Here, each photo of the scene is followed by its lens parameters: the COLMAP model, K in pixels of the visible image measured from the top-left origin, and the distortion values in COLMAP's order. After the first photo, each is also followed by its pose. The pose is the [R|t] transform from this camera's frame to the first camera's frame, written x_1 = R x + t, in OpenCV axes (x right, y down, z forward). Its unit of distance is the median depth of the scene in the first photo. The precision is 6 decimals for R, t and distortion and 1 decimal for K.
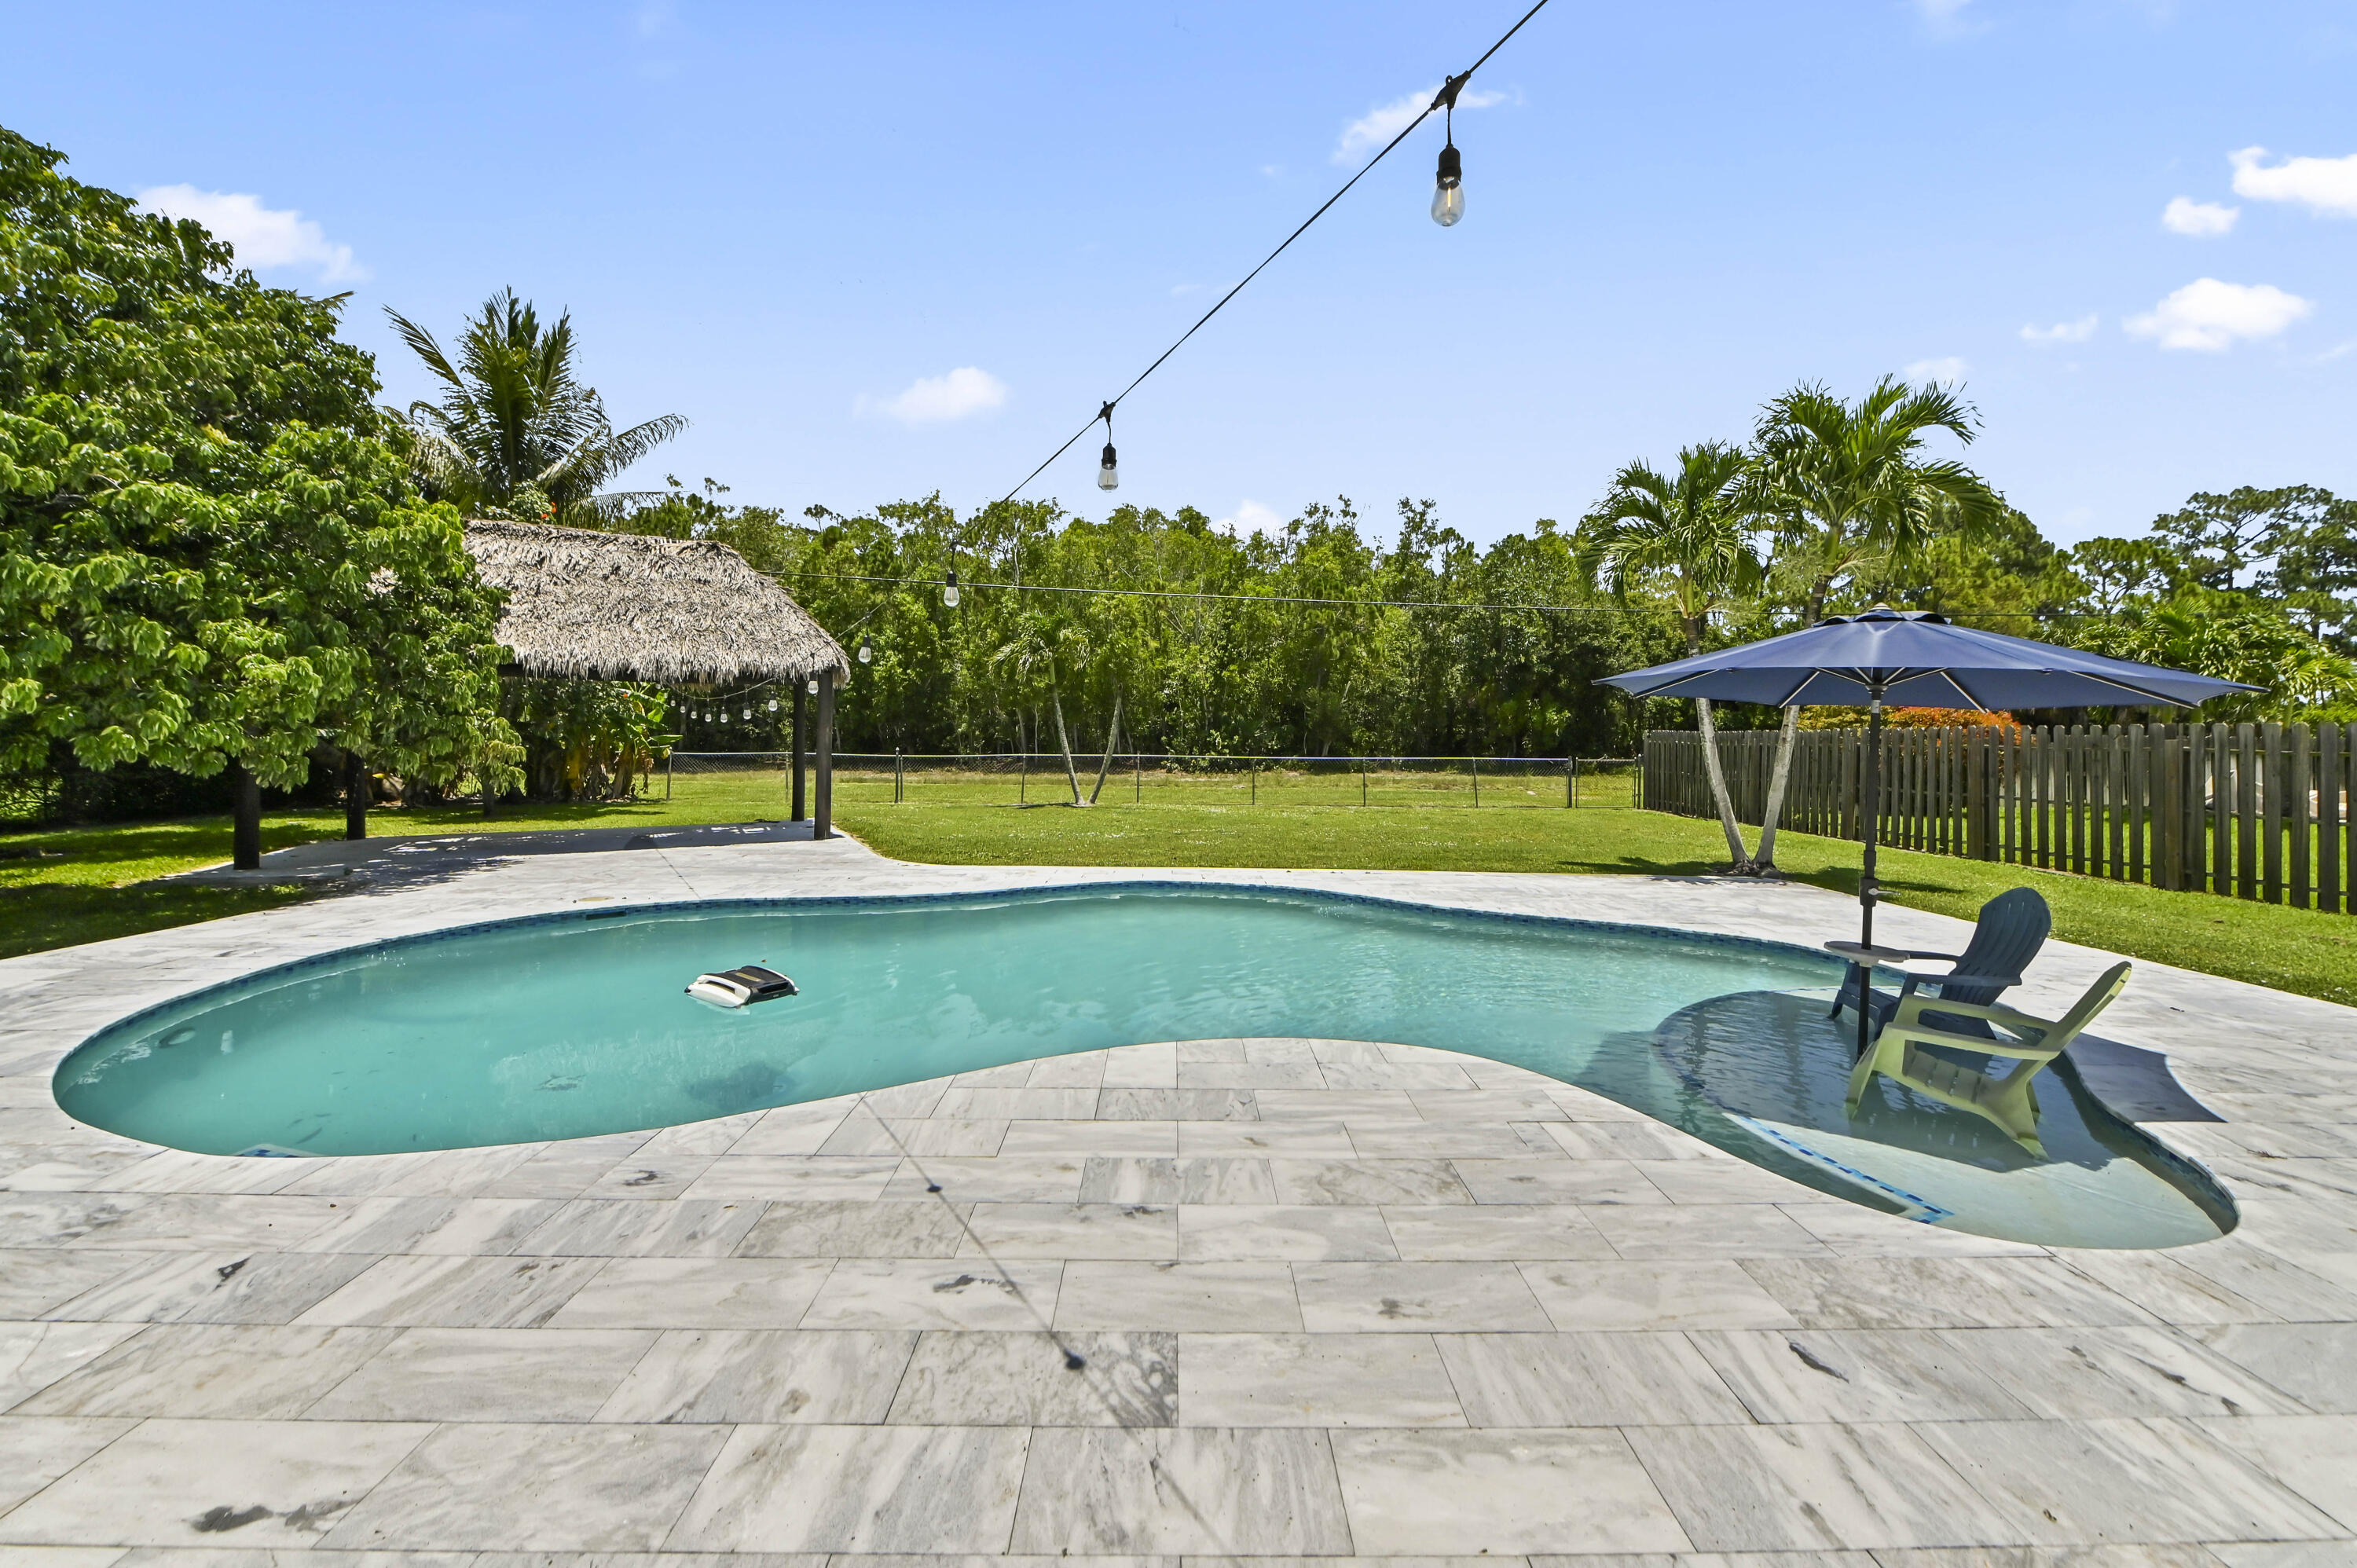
lens RADIAL K [[943.9, 0, 1184.1], [0, 943.9, 765.8], [0, 0, 1]] dist [-0.009064, -0.000480]
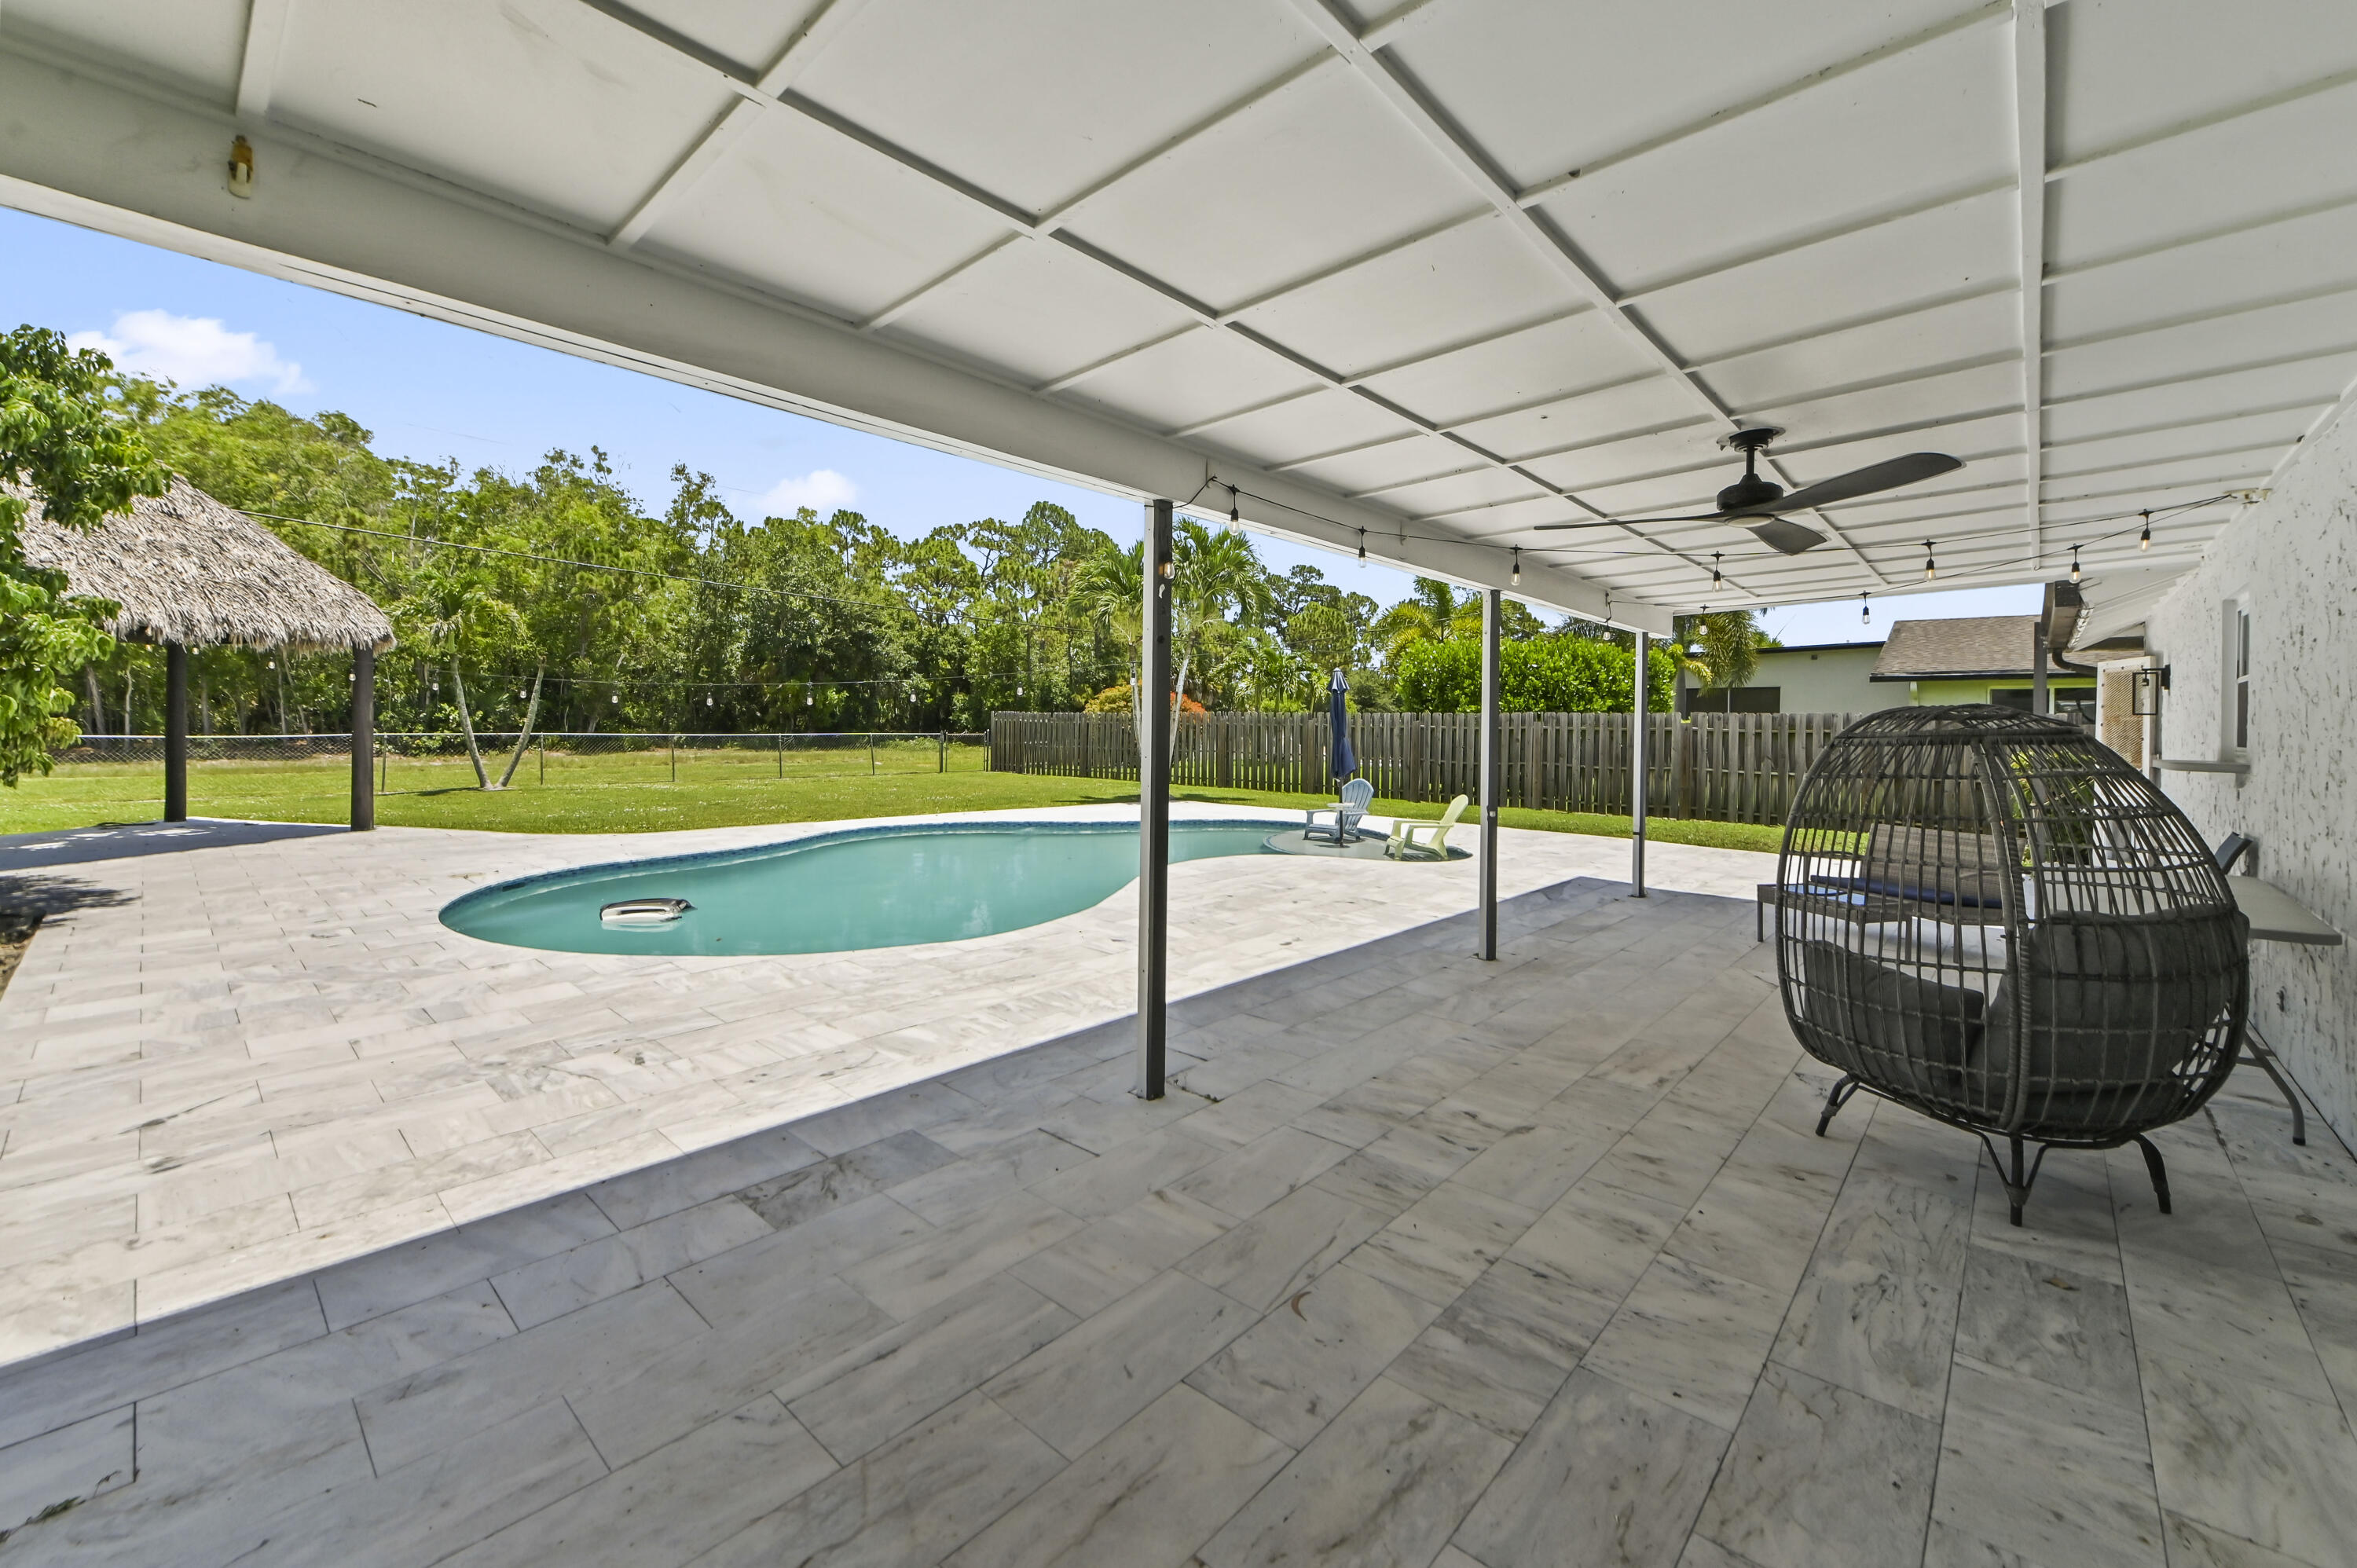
lens RADIAL K [[943.9, 0, 1183.1], [0, 943.9, 770.7], [0, 0, 1]] dist [-0.009064, -0.000480]
pose [[0.684312, -0.034531, 0.728372, -0.127667], [0.012591, 0.999289, 0.035546, 0.000294], [-0.729081, -0.015154, 0.684260, -0.041283]]
